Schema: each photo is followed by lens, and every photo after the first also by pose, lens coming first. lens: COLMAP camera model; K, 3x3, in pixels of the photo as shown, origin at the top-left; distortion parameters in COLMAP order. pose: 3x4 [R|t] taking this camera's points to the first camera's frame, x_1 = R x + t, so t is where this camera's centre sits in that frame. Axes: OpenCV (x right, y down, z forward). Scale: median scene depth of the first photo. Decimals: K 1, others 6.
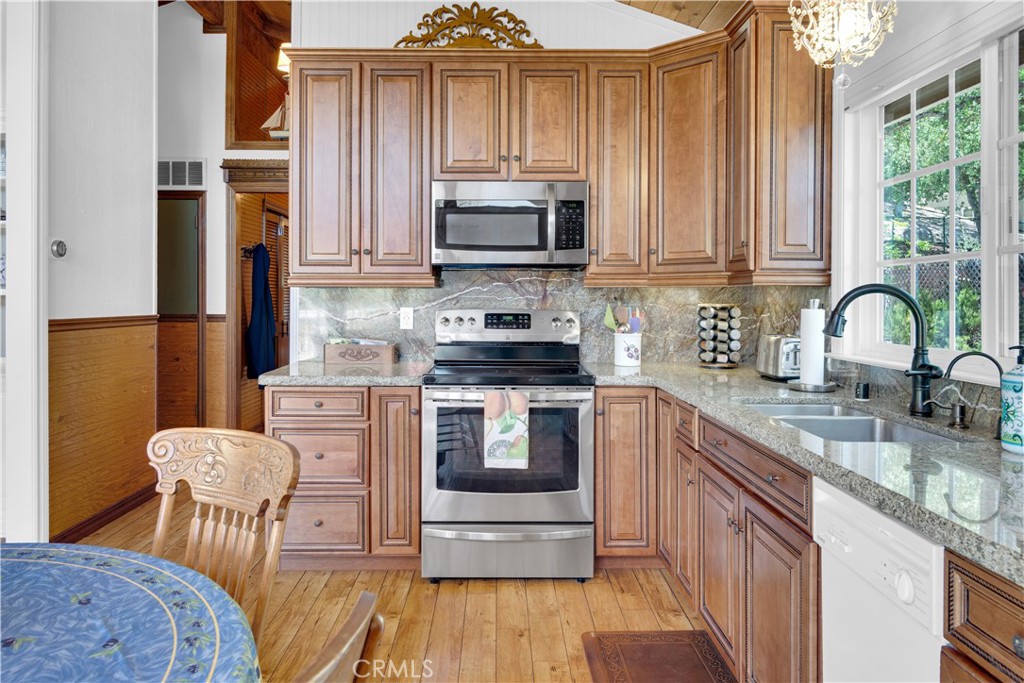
lens RADIAL K [[695.9, 0, 510.8], [0, 695.9, 292.5], [0, 0, 1]] dist [-0.010286, -0.001378]
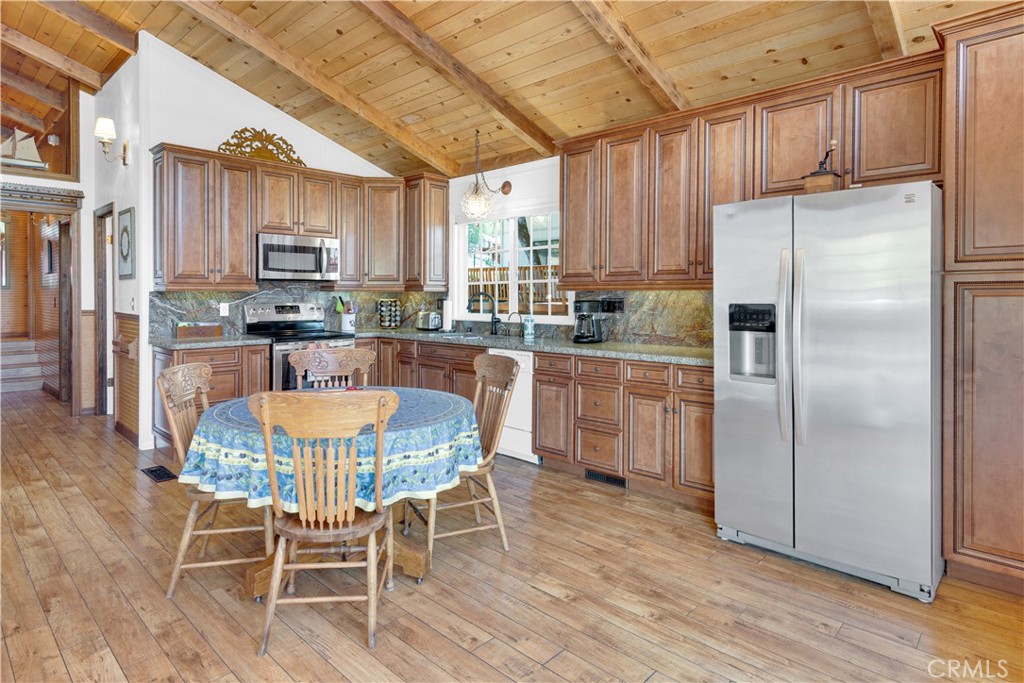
lens RADIAL K [[553.6, 0, 516.2], [0, 553.6, 297.8], [0, 0, 1]] dist [0.000102, 0.000017]
pose [[0.689419, -0.006686, 0.724332, -0.682717], [-0.003156, 0.999920, 0.012234, -0.010272], [-0.724356, -0.010720, 0.689343, -0.469639]]
